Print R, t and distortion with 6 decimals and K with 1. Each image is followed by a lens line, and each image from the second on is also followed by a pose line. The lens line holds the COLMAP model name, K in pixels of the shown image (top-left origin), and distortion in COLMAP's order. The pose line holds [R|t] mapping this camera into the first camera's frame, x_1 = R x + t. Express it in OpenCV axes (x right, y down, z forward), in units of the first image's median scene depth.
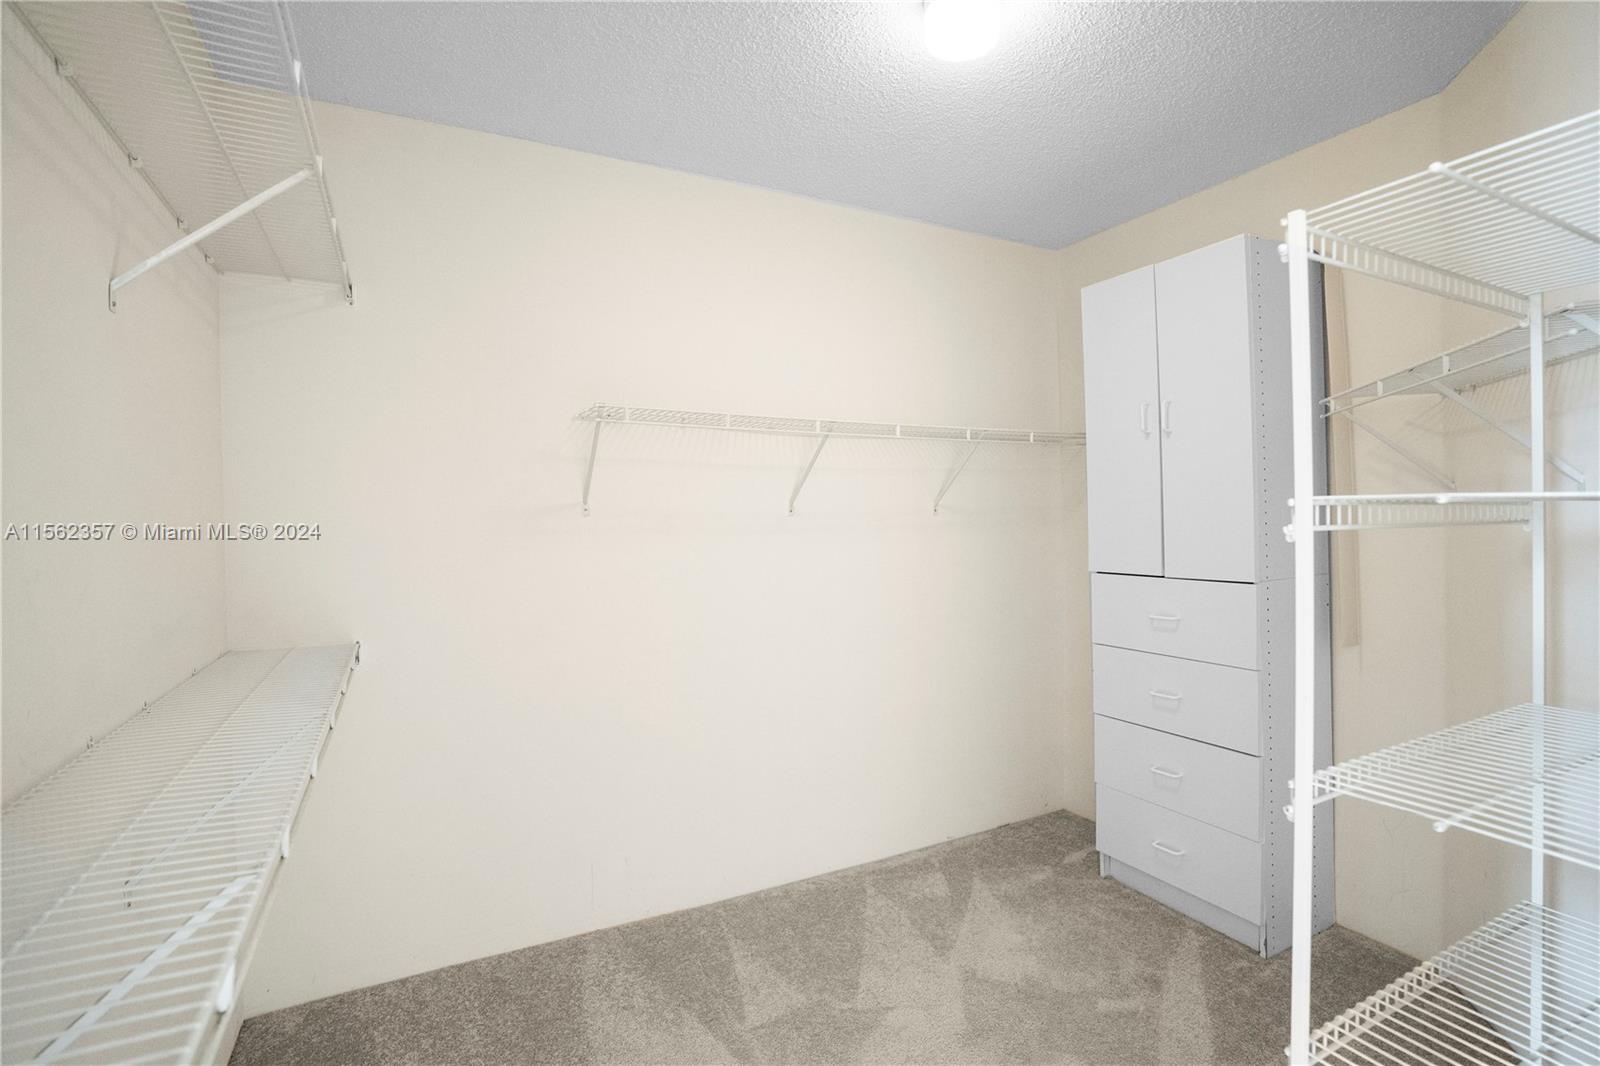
lens RADIAL K [[731.1, 0, 791.2], [0, 731.1, 532.1], [0, 0, 1]] dist [-0.065980, 0.022223]
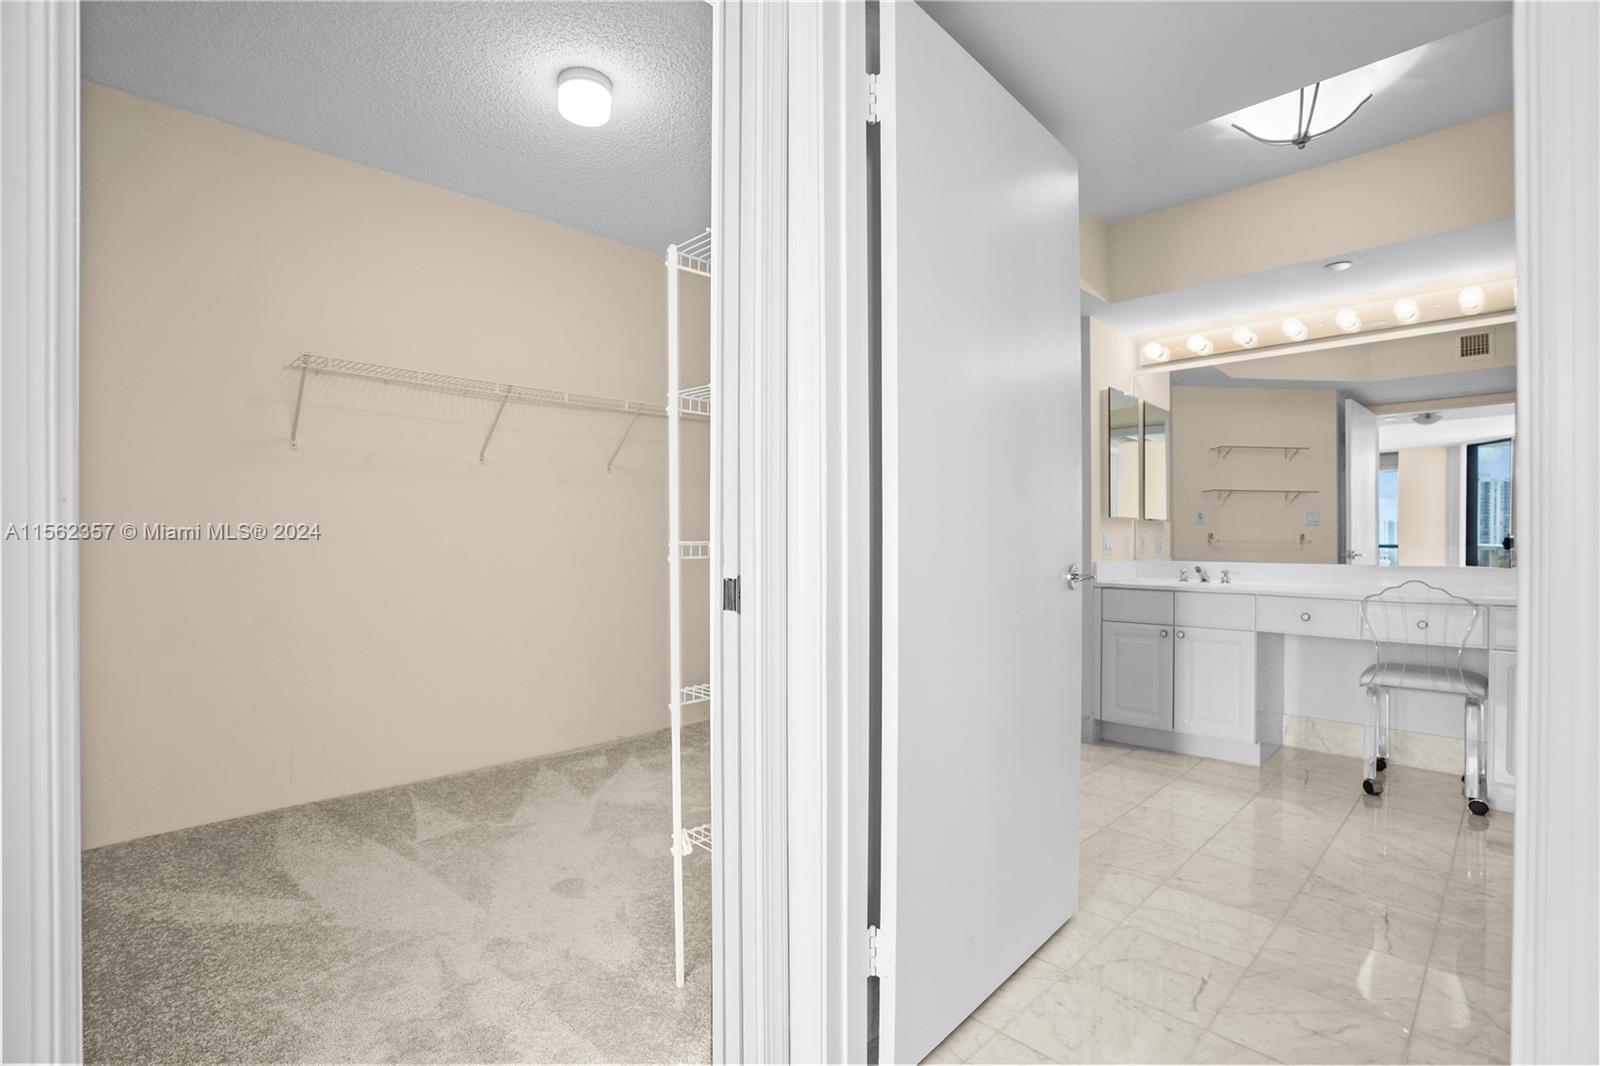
lens RADIAL K [[731.1, 0, 791.2], [0, 731.1, 532.1], [0, 0, 1]] dist [-0.065980, 0.022223]
pose [[0.953006, 0.026568, 0.301785, 0.151440], [-0.024737, 0.999645, -0.009888, 0.104434], [-0.301941, 0.001958, 0.953325, -0.372381]]
